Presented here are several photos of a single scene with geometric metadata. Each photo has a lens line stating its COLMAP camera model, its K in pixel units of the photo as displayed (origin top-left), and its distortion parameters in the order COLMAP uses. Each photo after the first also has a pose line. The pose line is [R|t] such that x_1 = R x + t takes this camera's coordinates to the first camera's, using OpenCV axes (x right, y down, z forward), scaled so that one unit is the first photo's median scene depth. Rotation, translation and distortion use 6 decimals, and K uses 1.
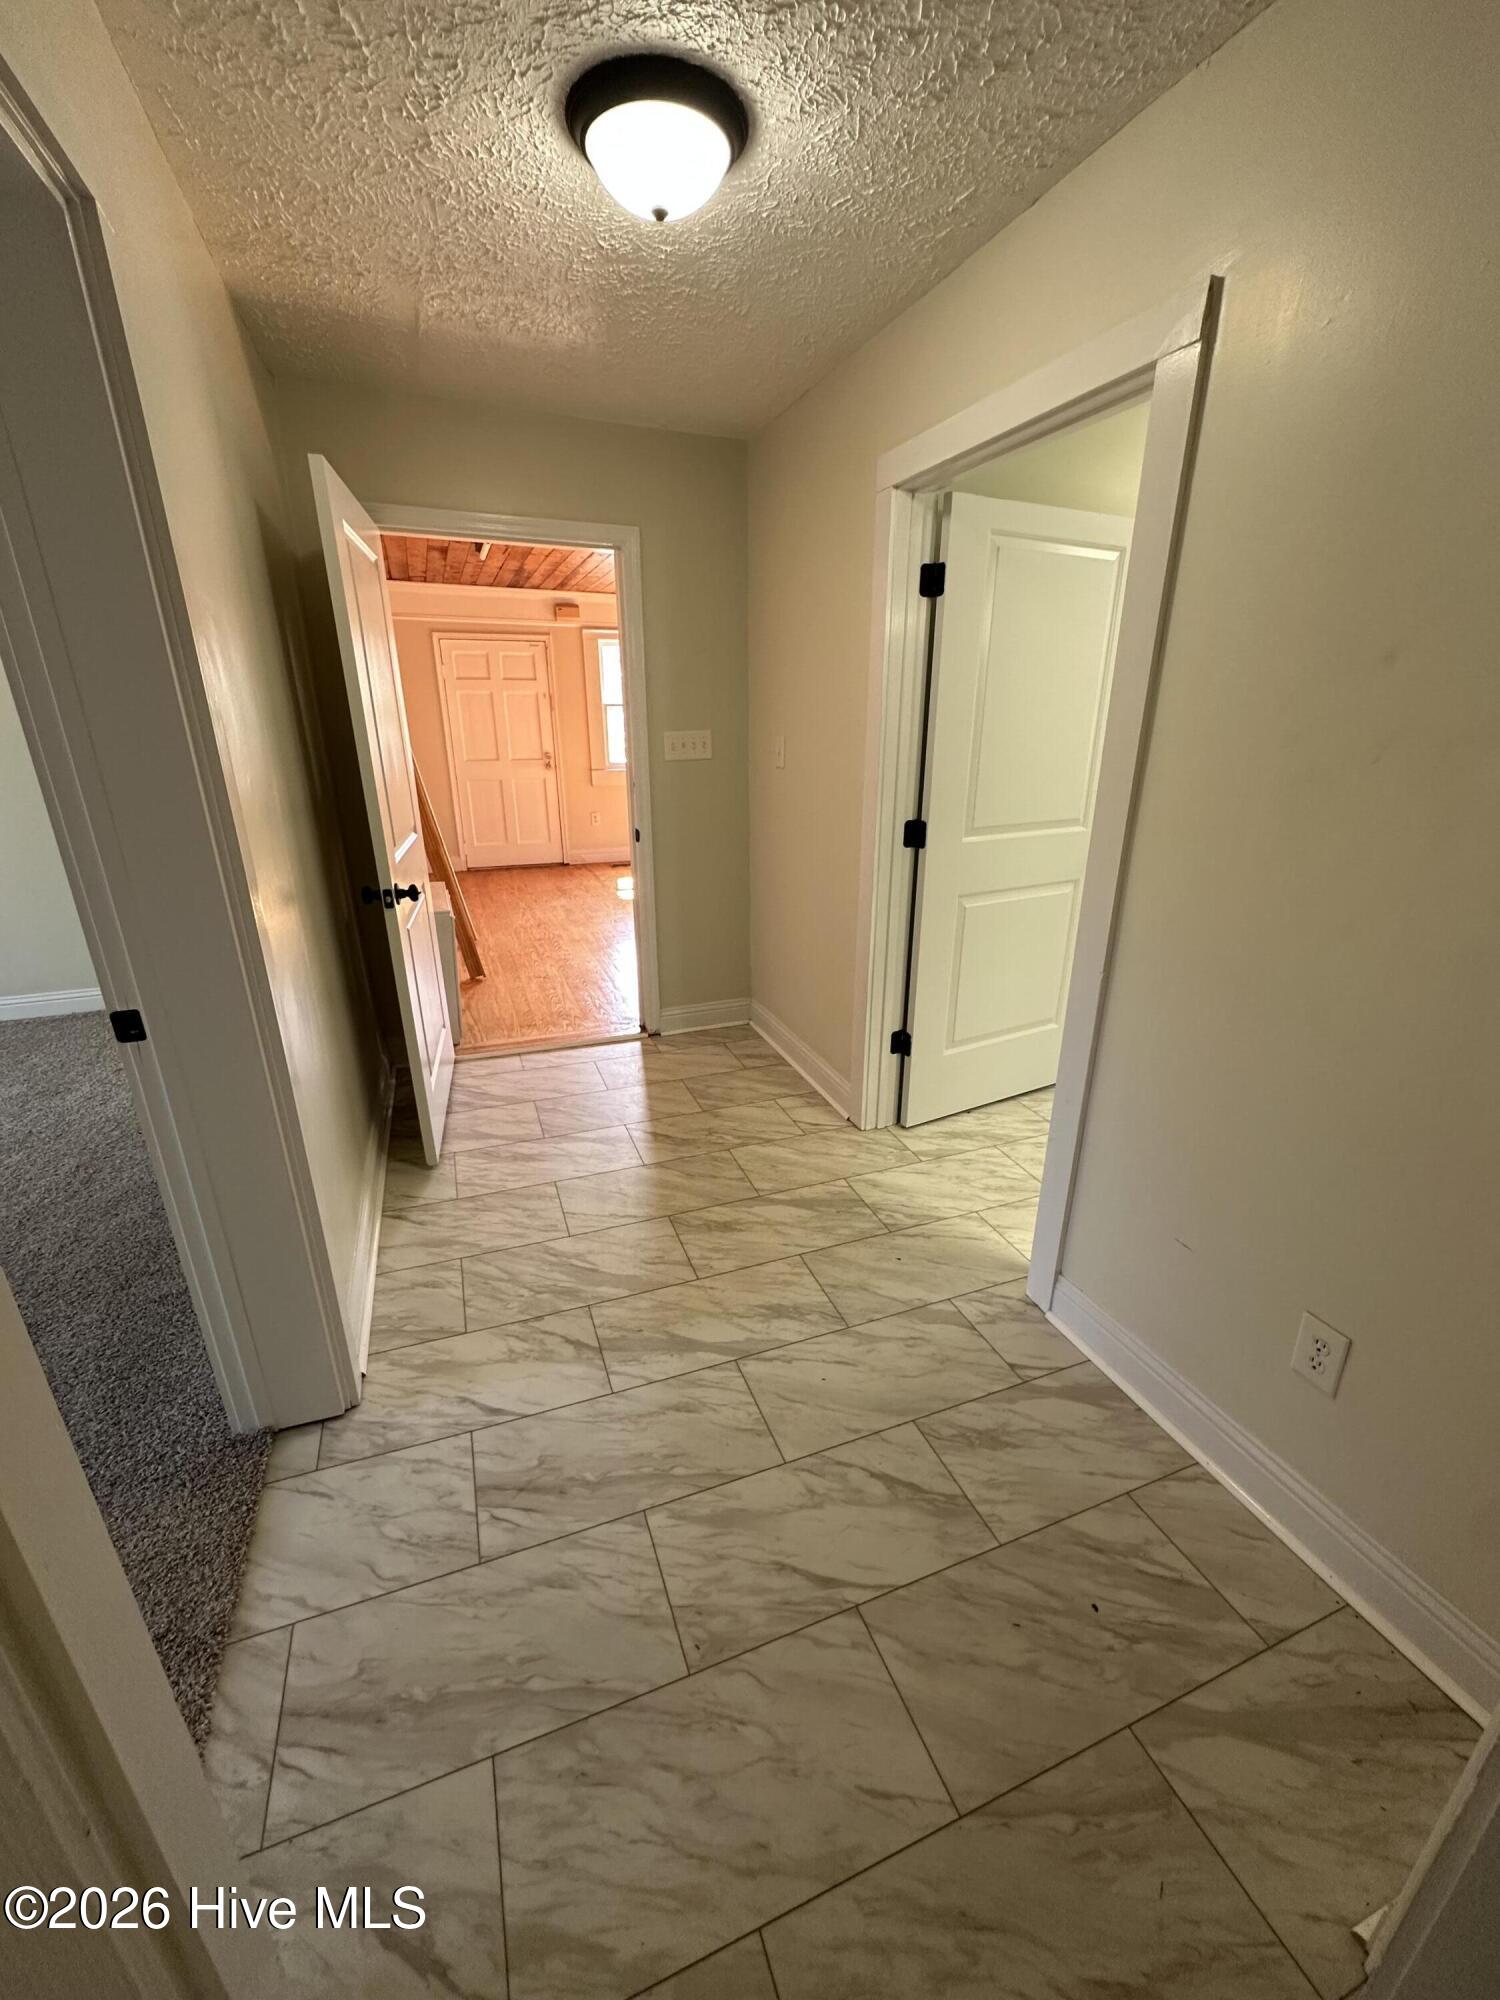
lens RADIAL K [[796.4, 0, 750.0], [0, 796.4, 1000.0], [0, 0, 1]] dist [-0.003114, 0.000441]
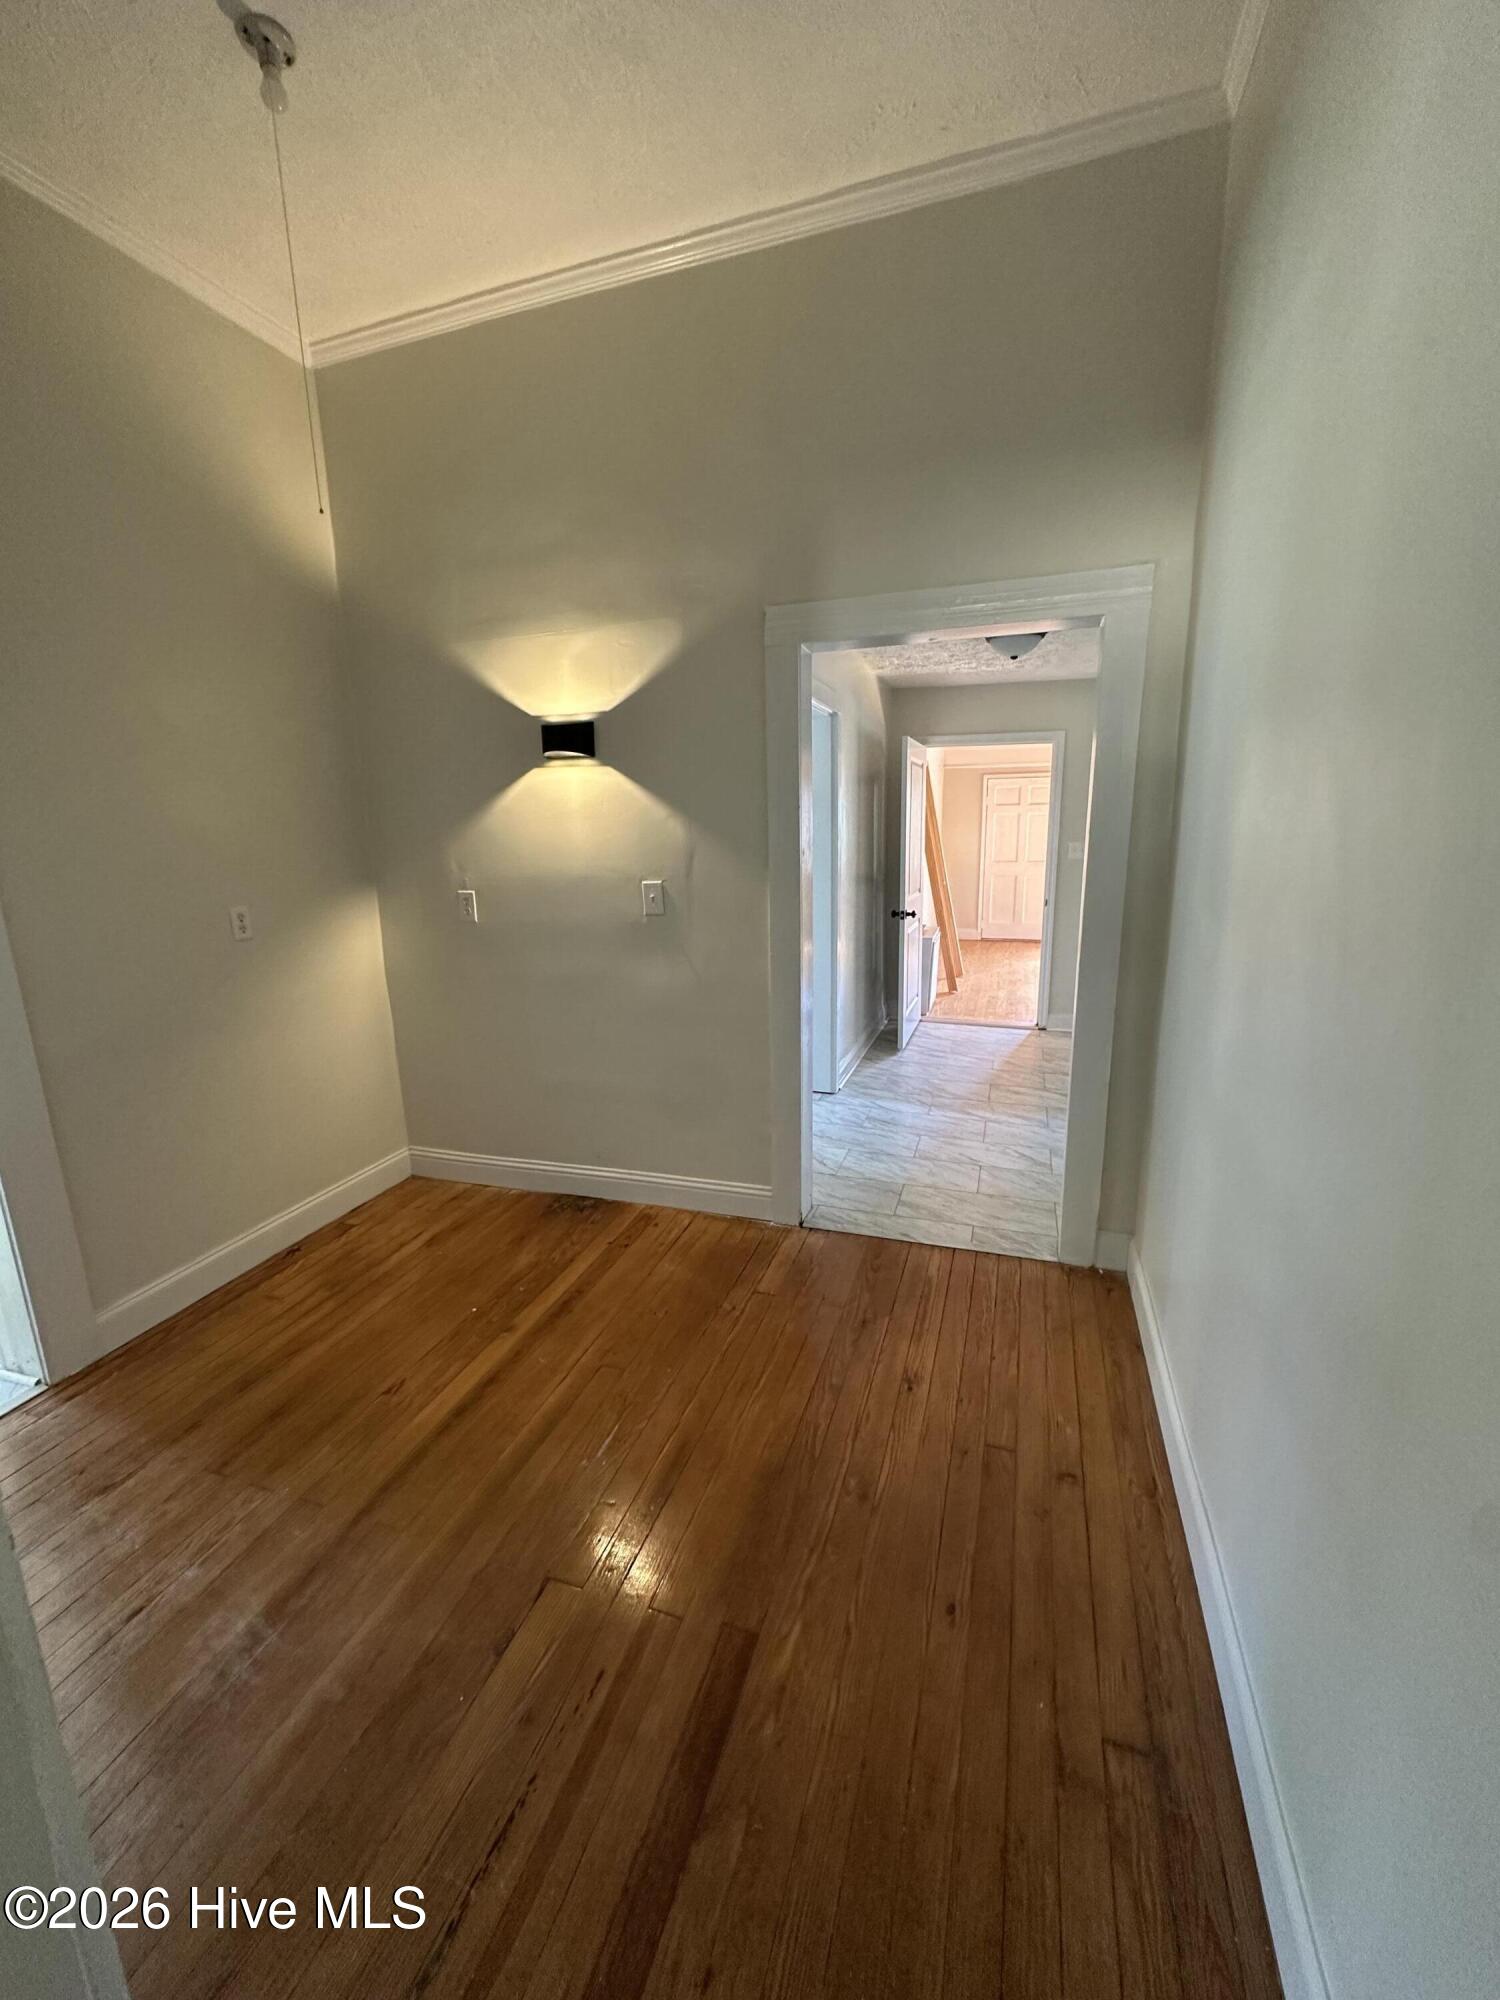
lens RADIAL K [[796.4, 0, 750.0], [0, 796.4, 1000.0], [0, 0, 1]] dist [-0.003114, 0.000441]
pose [[0.770864, 0.119269, -0.625735, 0.785359], [-0.202563, 0.977223, -0.063279, 0.389422], [0.603935, 0.175530, 0.777465, -1.107776]]
